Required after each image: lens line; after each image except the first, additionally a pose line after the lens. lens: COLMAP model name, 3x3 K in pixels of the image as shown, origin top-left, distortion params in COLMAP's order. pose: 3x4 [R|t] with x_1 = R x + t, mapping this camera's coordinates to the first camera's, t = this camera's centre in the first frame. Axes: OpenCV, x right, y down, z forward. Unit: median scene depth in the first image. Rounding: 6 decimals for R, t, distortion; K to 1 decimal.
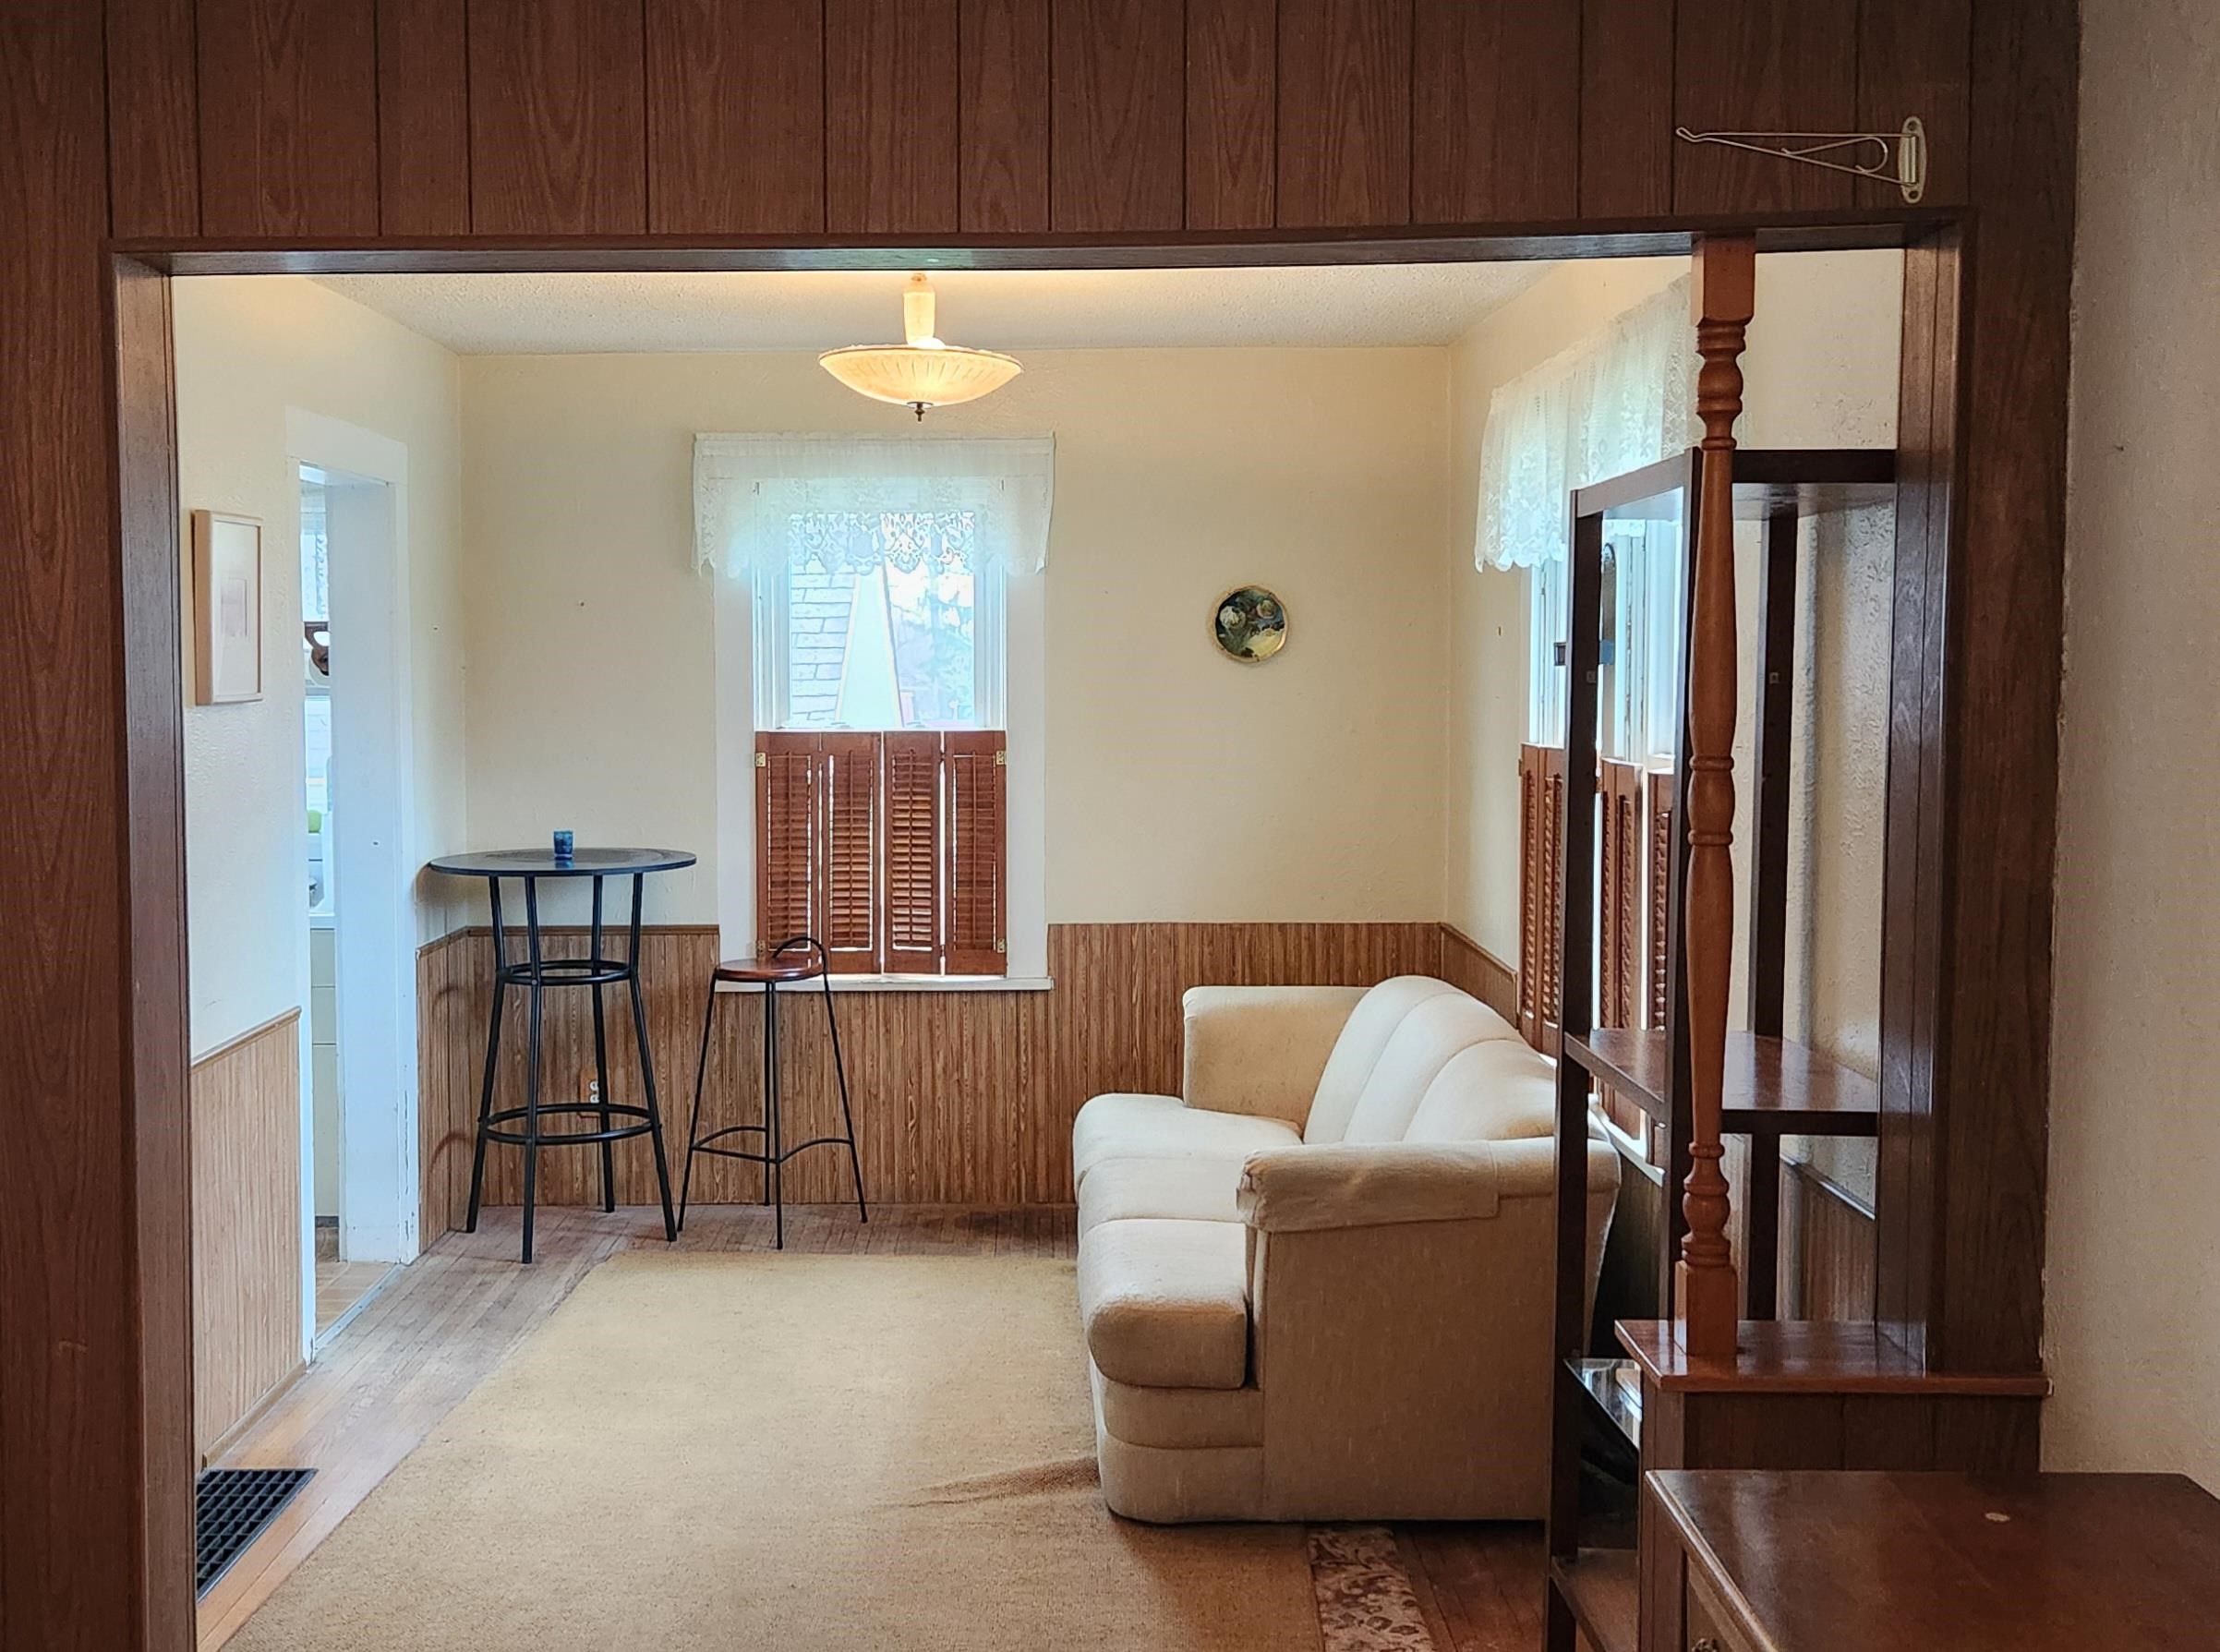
lens RADIAL K [[2463.3, 0, 971.5], [0, 2463.3, 825.9], [0, 0, 1]] dist [0.083693, -0.005311]
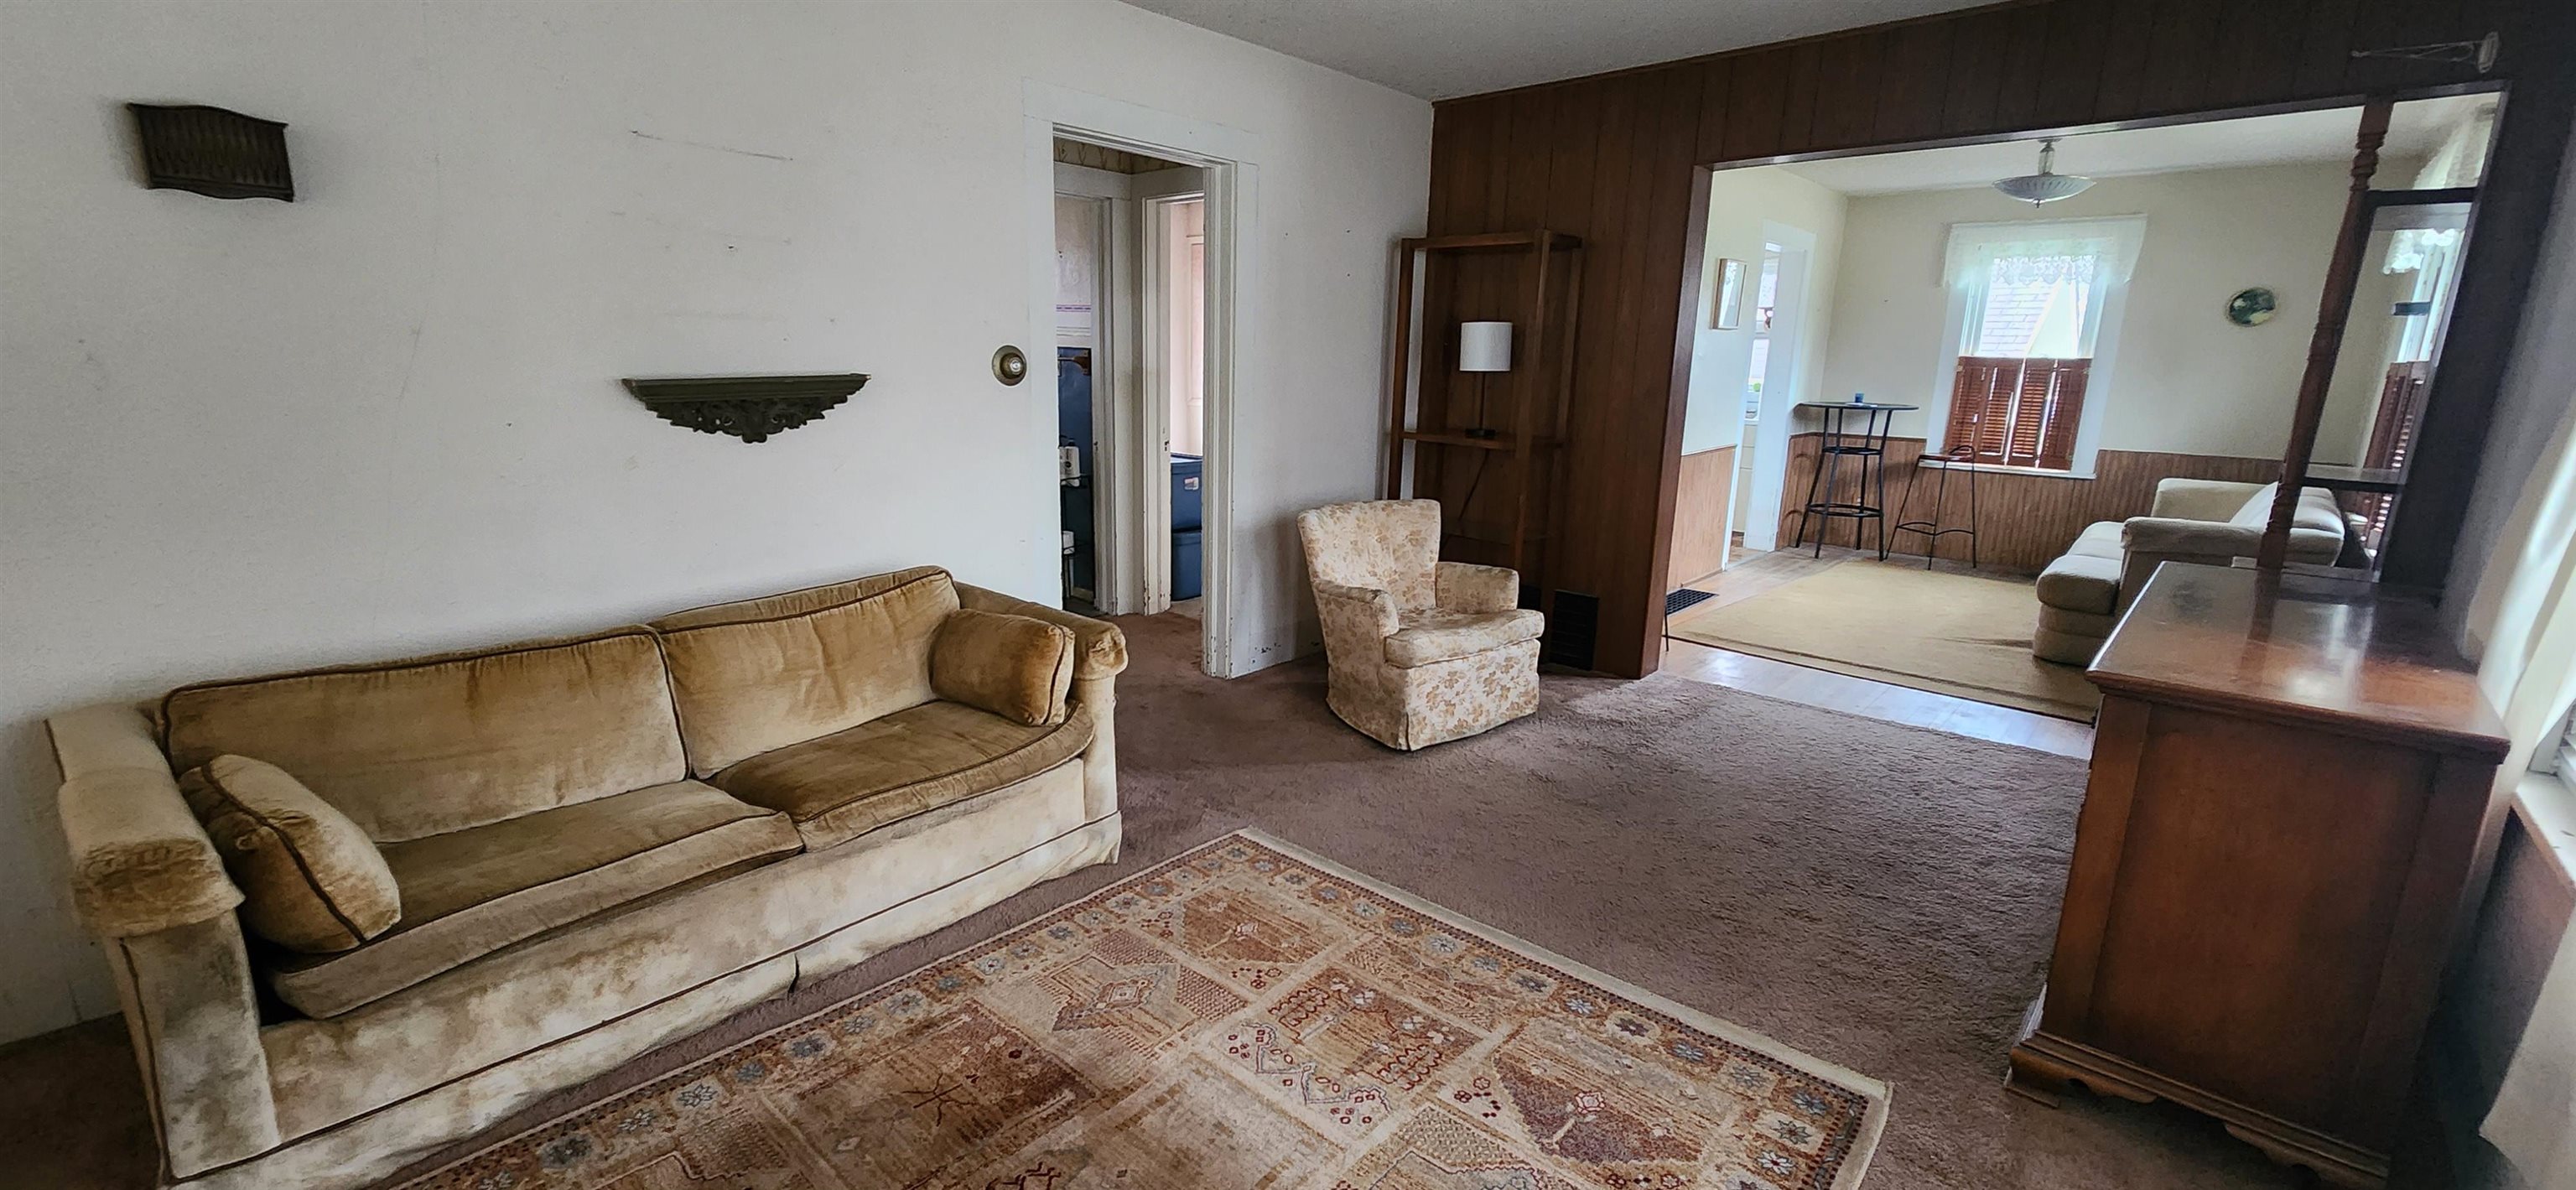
lens RADIAL K [[1028.2, 0, 1293.0], [0, 1028.2, 592.4], [0, 0, 1]] dist [0.001101, -0.000501]
pose [[0.762224, 0.168060, -0.625117, 0.082721], [-0.064822, 0.980672, 0.184610, 0.044584], [0.644060, -0.100192, 0.758385, -0.180231]]
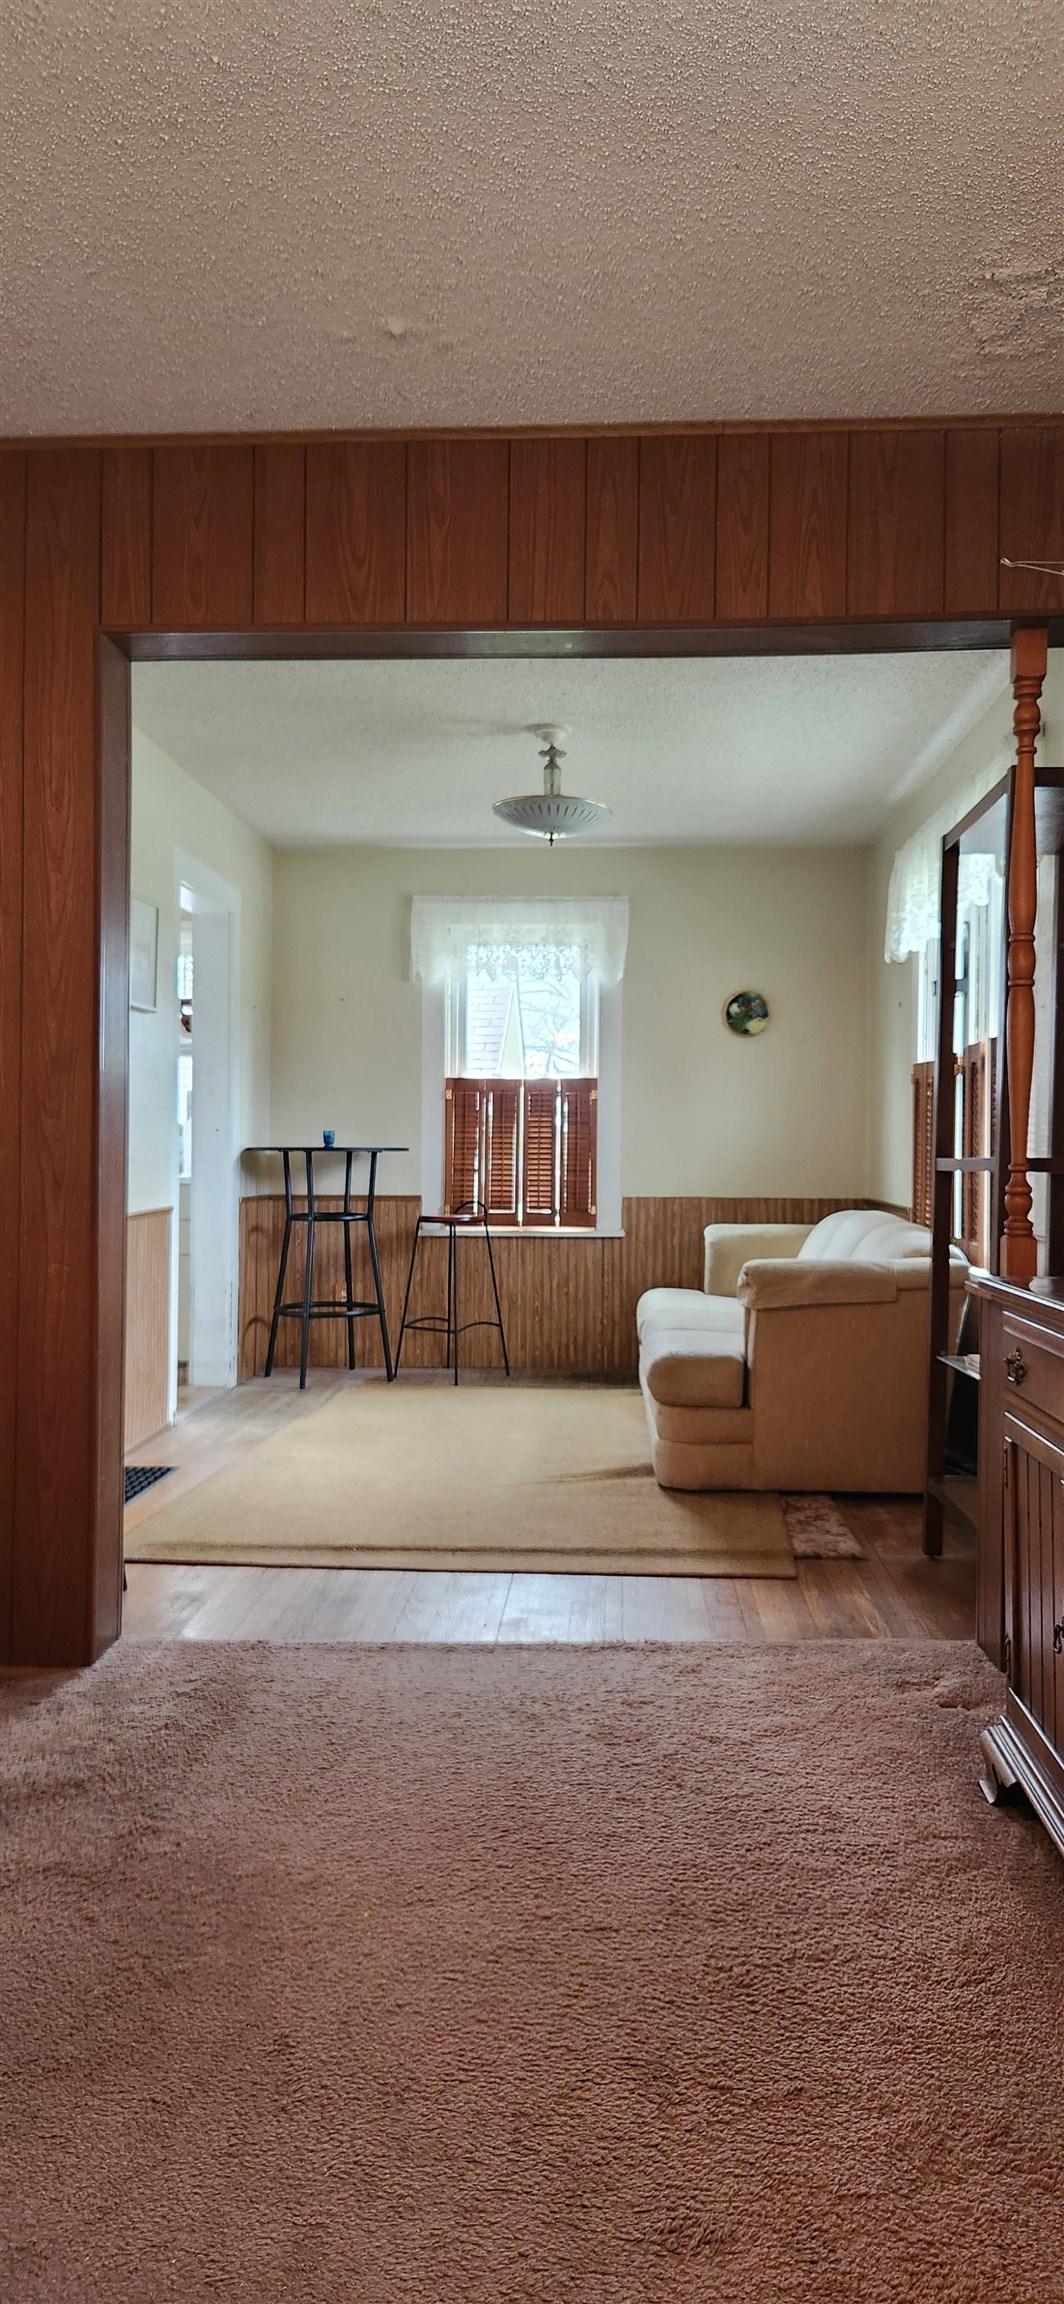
lens RADIAL K [[1544.2, 0, 535.0], [0, 1544.2, 1158.8], [0, 0, 1]] dist [0.058879, -0.000851]
pose [[0.999660, 0.012604, -0.022845, -0.003927], [-0.013880, 0.998300, -0.056604, 0.077365], [0.022093, 0.056902, 0.998135, -0.025726]]
